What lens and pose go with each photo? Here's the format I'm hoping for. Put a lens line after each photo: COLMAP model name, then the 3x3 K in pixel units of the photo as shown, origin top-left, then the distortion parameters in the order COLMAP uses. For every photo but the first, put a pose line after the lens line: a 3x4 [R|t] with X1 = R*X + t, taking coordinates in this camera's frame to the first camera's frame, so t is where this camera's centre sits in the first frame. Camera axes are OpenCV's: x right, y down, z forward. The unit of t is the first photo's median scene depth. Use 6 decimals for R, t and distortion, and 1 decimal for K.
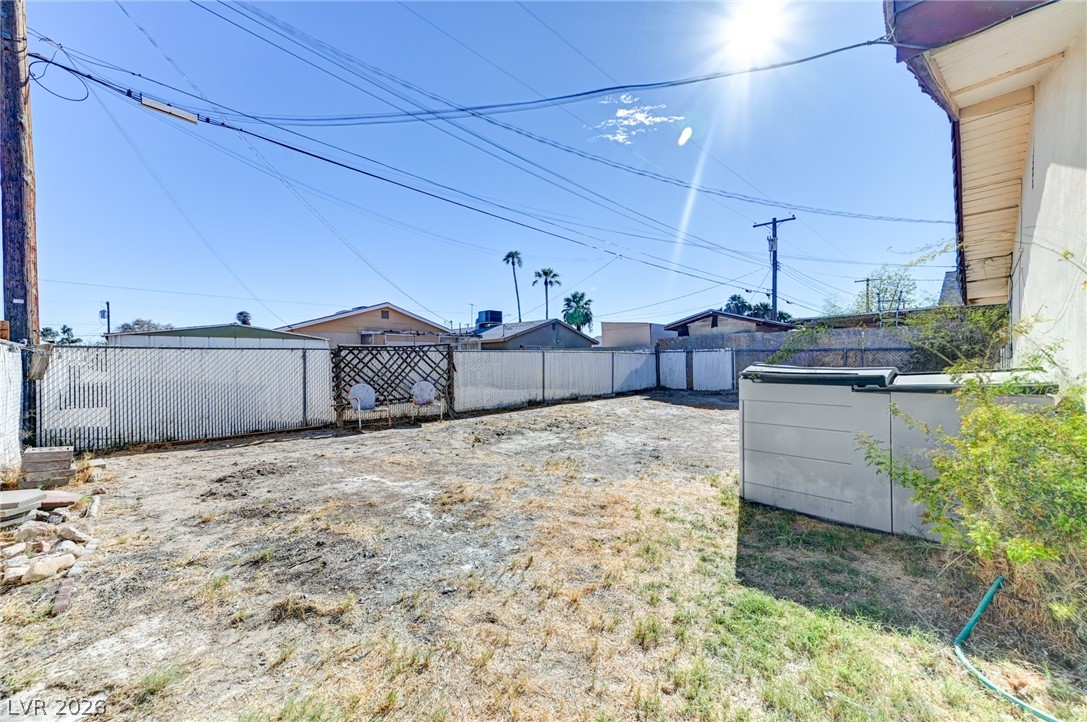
lens RADIAL K [[418.3, 0, 550.7], [0, 418.3, 362.3], [0, 0, 1]] dist [0.021150, 0.000423]
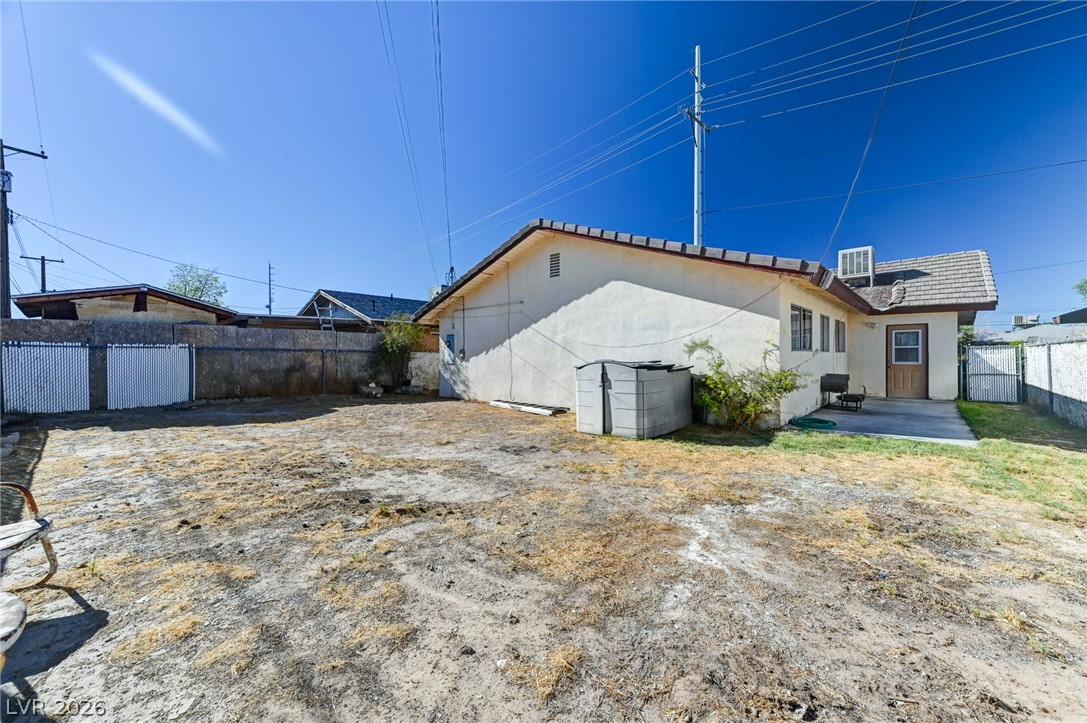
lens RADIAL K [[418.3, 0, 547.5], [0, 418.3, 360.5], [0, 0, 1]] dist [0.021150, 0.000423]
pose [[-0.044773, -0.000951, 0.998997, -0.956651], [0.010506, 0.999944, 0.001422, 0.000237], [-0.998942, 0.010559, -0.044760, 1.159894]]
